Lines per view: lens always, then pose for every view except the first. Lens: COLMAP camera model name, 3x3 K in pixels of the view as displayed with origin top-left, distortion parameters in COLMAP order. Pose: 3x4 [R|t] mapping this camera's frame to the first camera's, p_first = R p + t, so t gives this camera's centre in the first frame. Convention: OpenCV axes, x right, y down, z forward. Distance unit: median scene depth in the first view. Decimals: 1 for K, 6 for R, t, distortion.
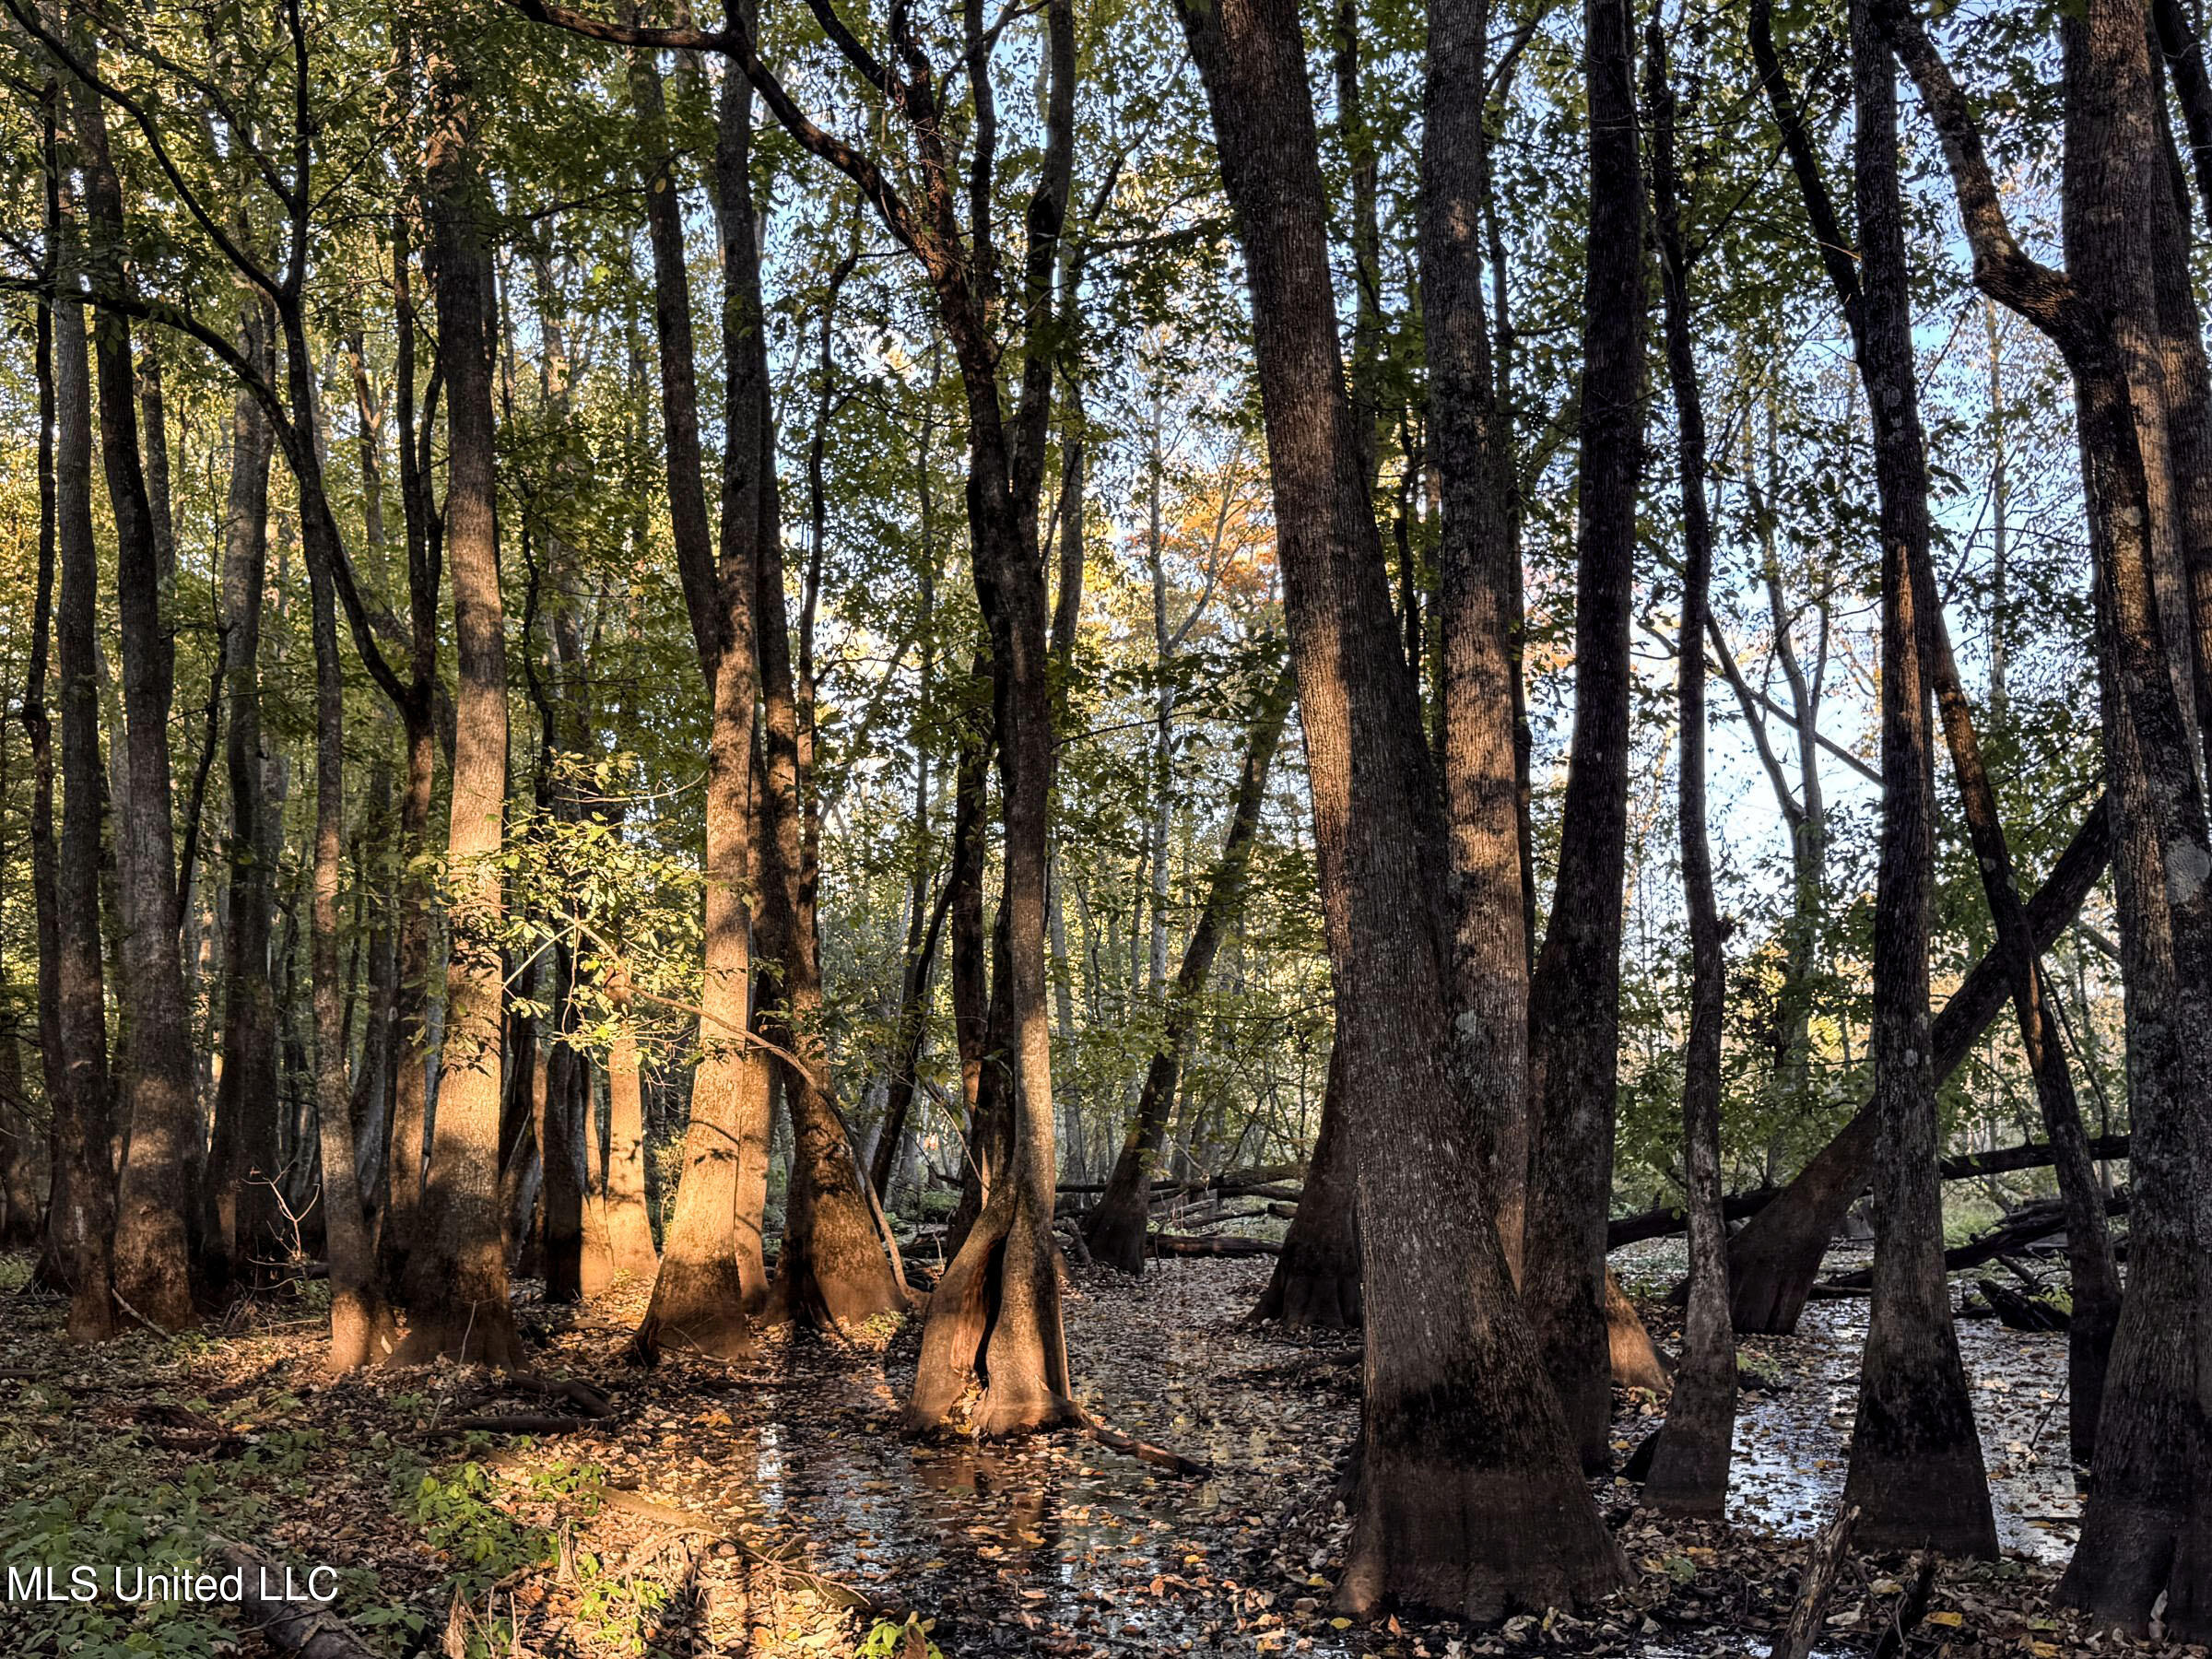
lens RADIAL K [[2046.2, 0, 1100.4], [0, 2046.2, 801.8], [0, 0, 1]] dist [0.093935, -0.028790]
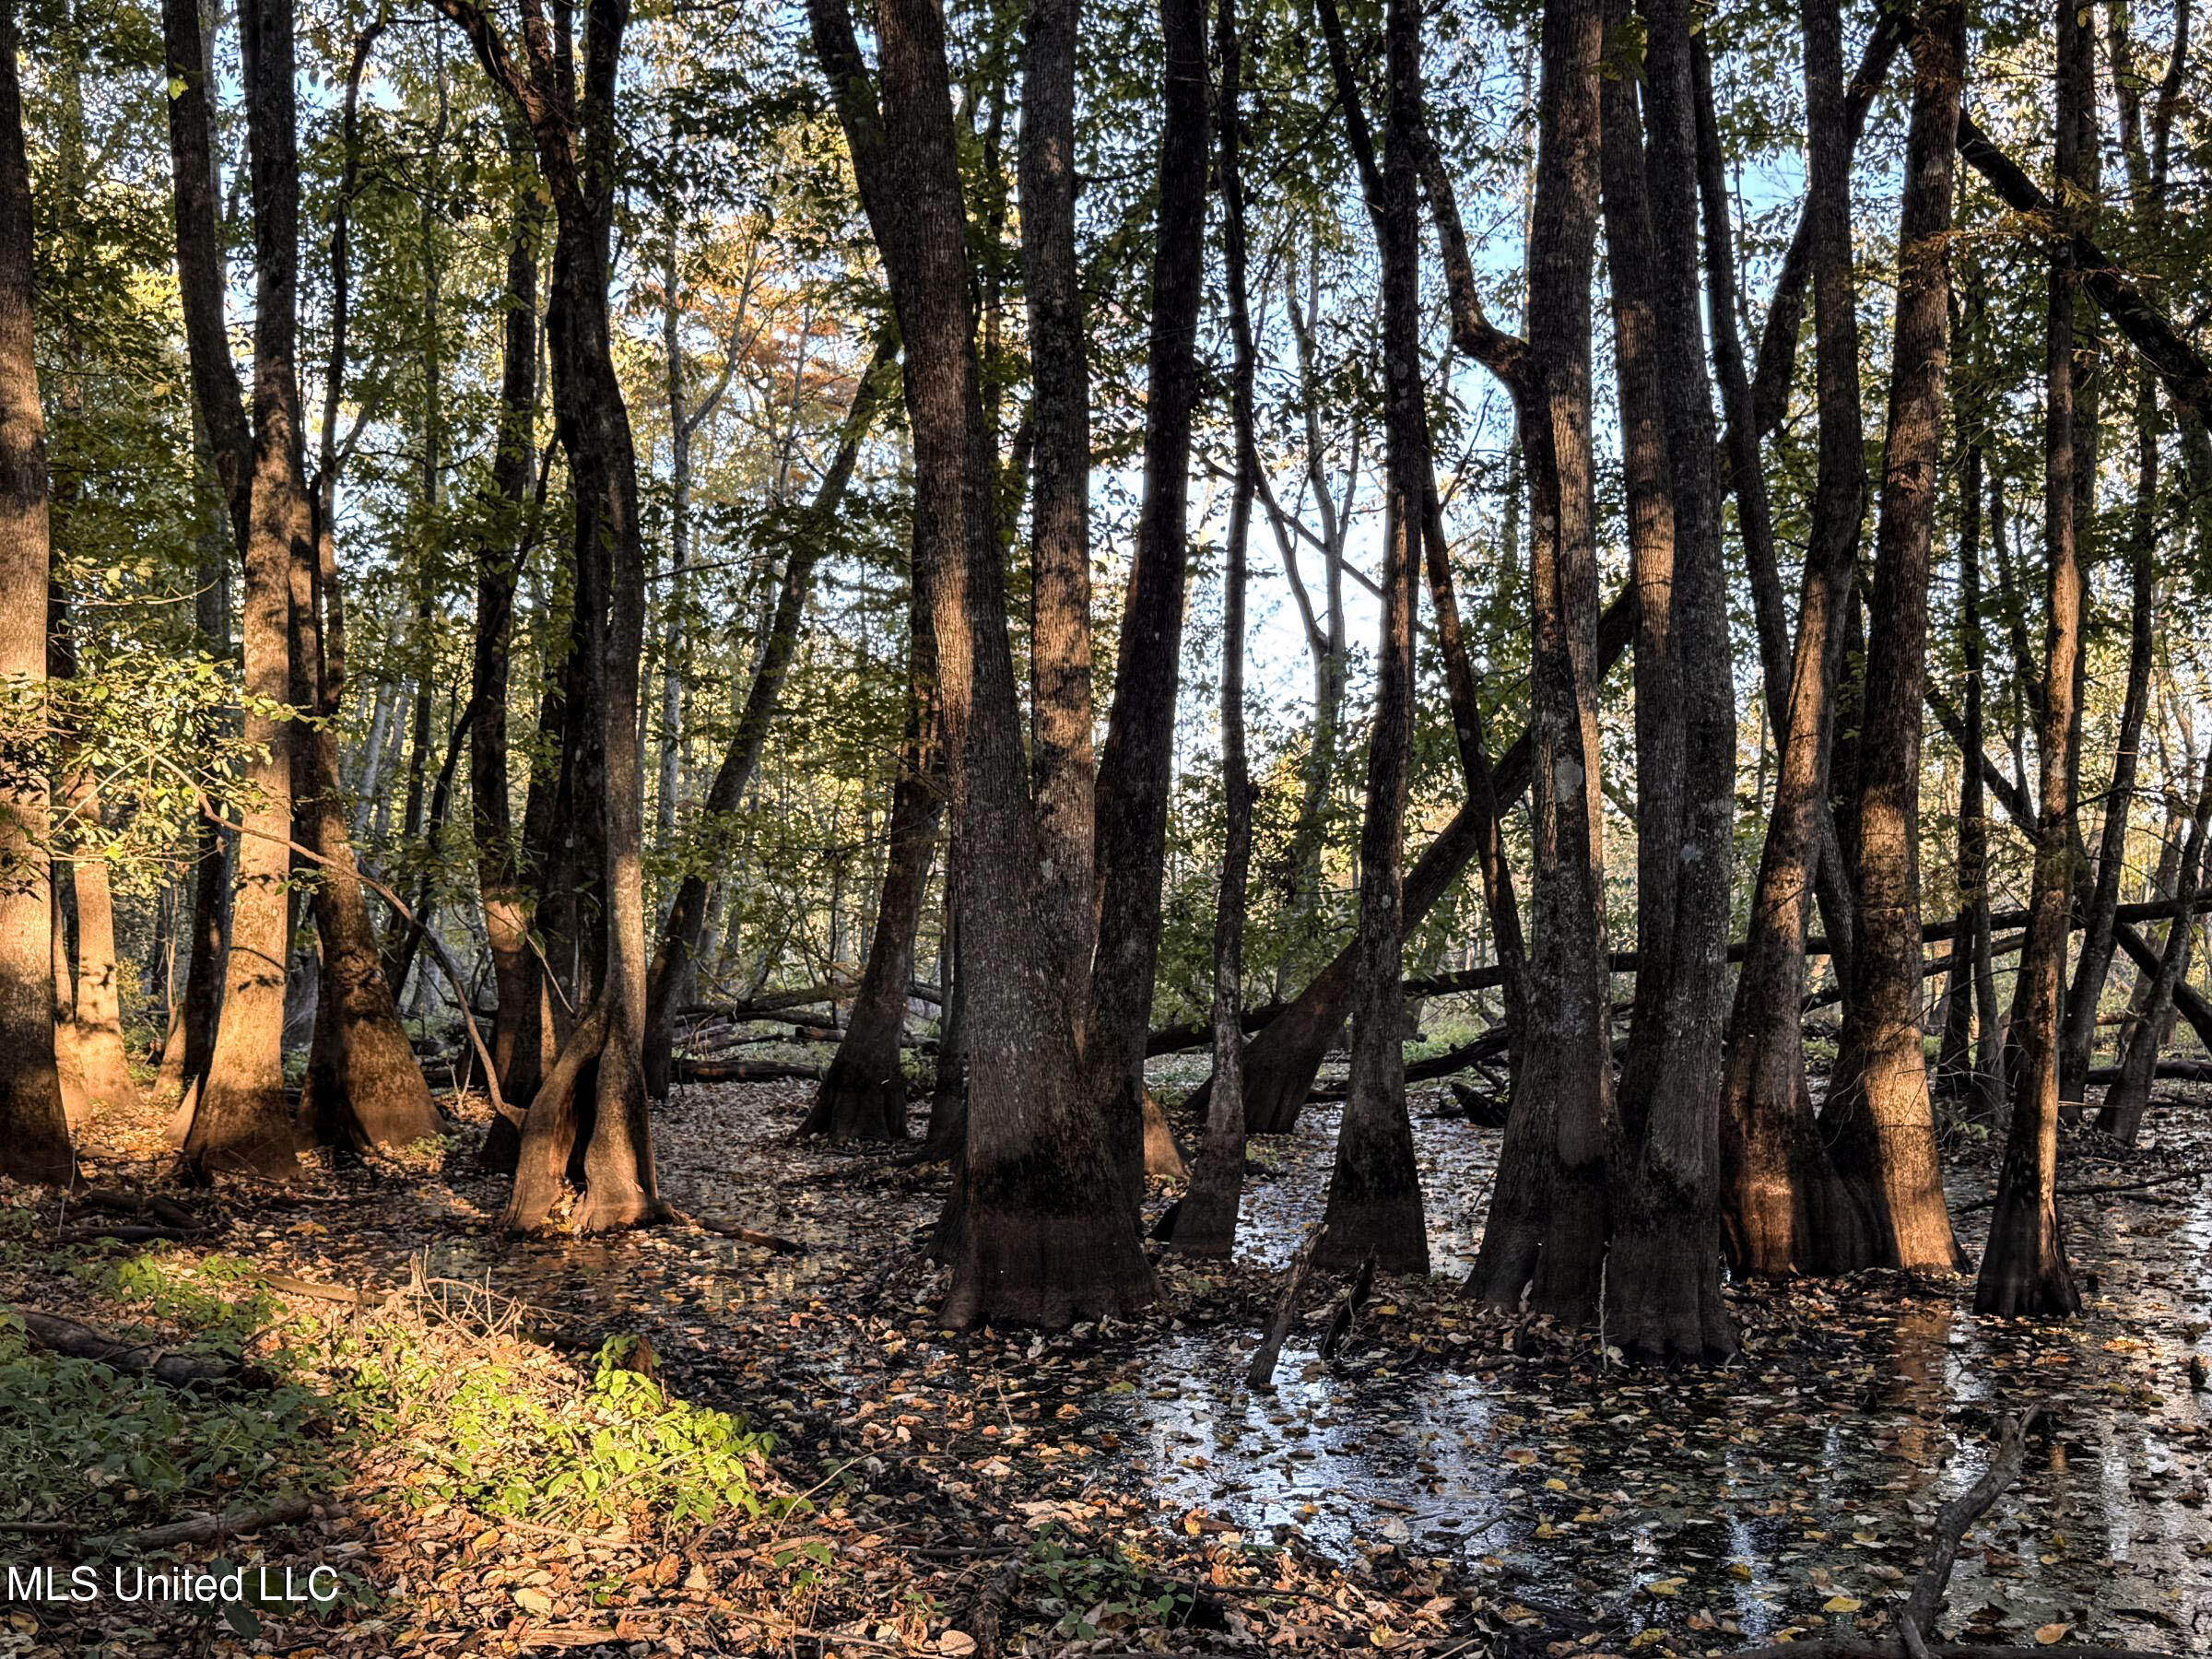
lens RADIAL K [[2286.4, 0, 1108.9], [0, 2286.4, 843.3], [0, 0, 1]] dist [0.074681, 0.000000]
pose [[0.972621, 0.010733, 0.232148, -0.051875], [-0.036495, 0.993593, 0.106967, -0.027339], [-0.229512, -0.112510, 0.966781, -0.157384]]
